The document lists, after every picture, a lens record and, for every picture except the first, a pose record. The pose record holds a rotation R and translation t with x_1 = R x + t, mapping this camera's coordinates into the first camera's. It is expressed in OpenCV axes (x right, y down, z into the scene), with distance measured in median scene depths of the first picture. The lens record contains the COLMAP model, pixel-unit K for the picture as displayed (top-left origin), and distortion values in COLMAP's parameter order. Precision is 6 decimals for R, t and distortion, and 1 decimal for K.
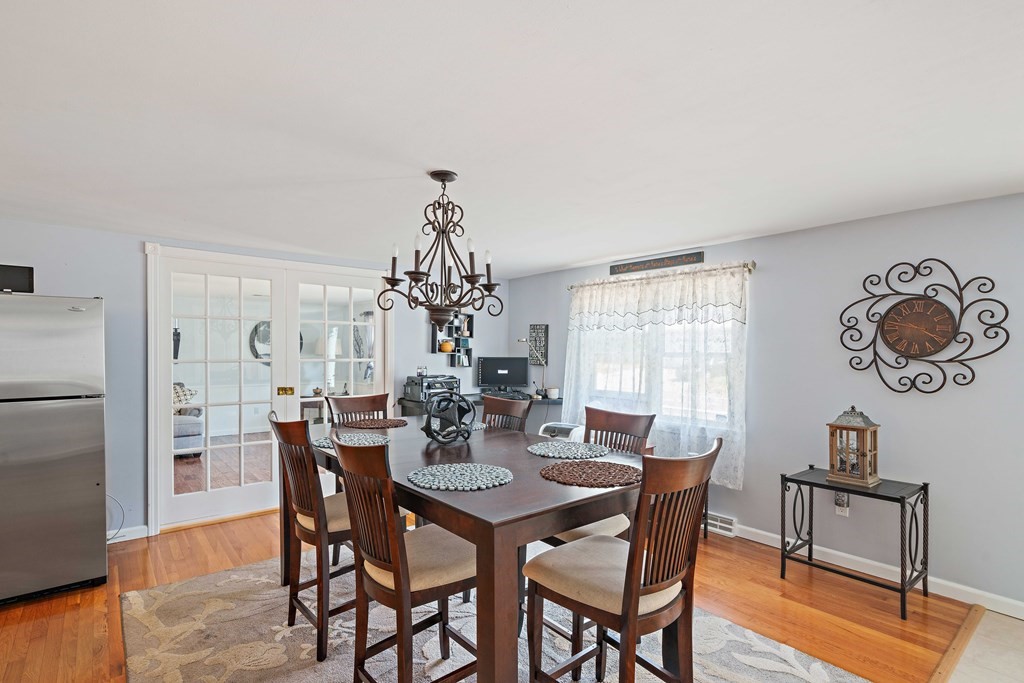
lens RADIAL K [[503.1, 0, 493.4], [0, 503.1, 353.1], [0, 0, 1]] dist [-0.001457, -0.000192]
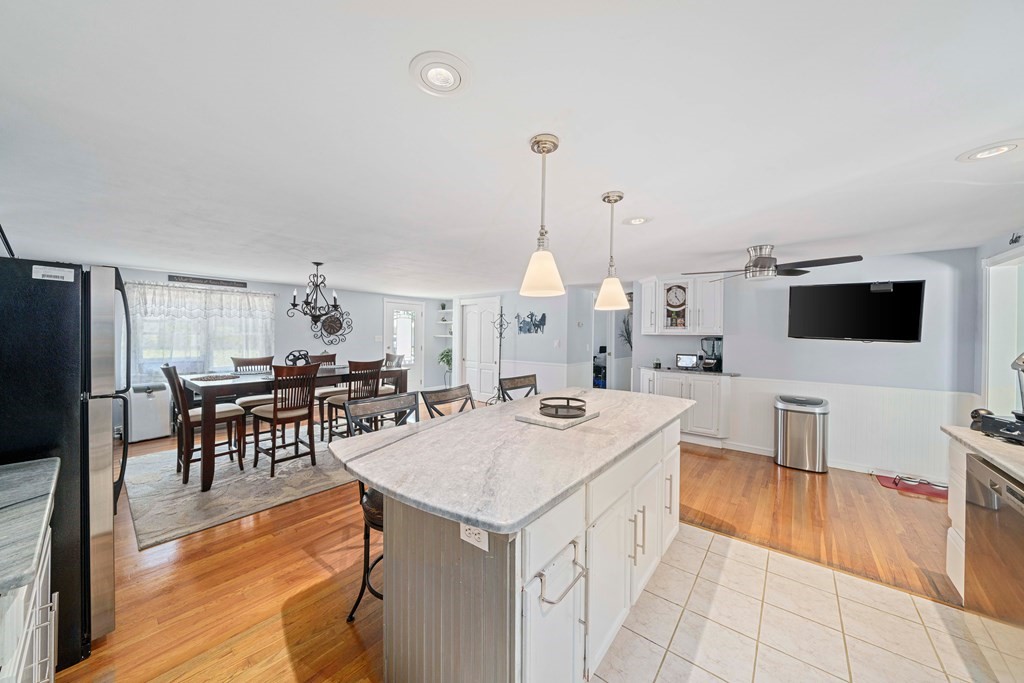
lens RADIAL K [[353.5, 0, 510.2], [0, 353.5, 336.6], [0, 0, 1]] dist [-0.002361, -0.000085]
pose [[-0.205758, -0.019491, 0.978409, -1.615841], [-0.009862, 0.999792, 0.017843, -0.025801], [-0.978553, -0.005977, -0.205908, 0.329181]]
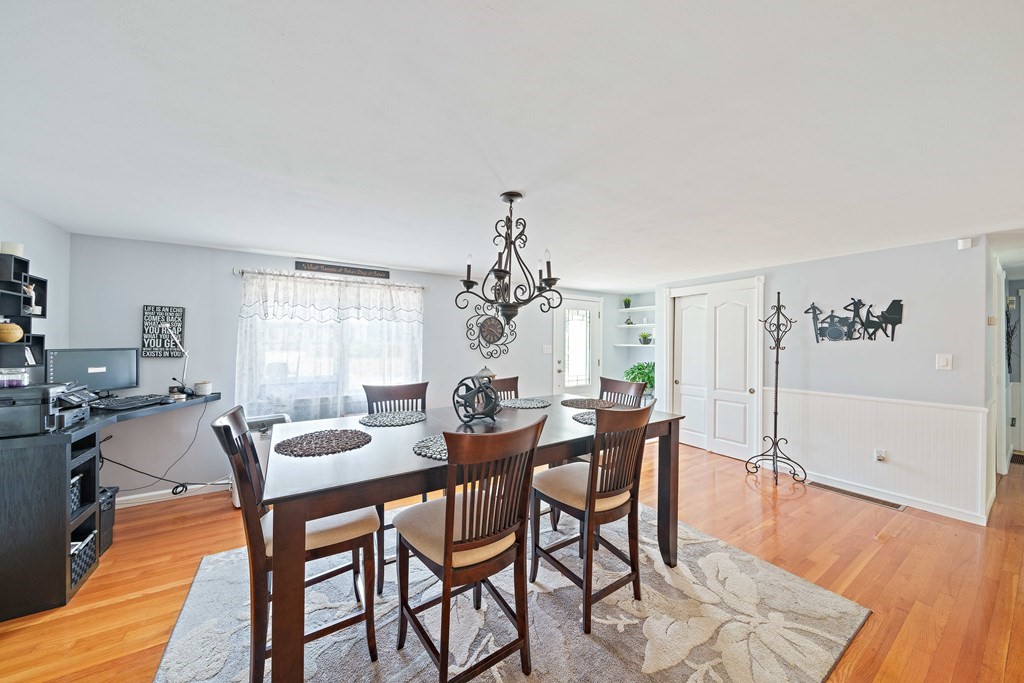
lens RADIAL K [[347.7, 0, 512.0], [0, 347.7, 341.5], [0, 0, 1]] dist [-0.001524, -0.000044]
pose [[0.101688, -0.008893, 0.994777, -0.732478], [-0.001837, 0.999957, 0.009127, -0.012713], [-0.994815, -0.002755, 0.101667, 0.725434]]
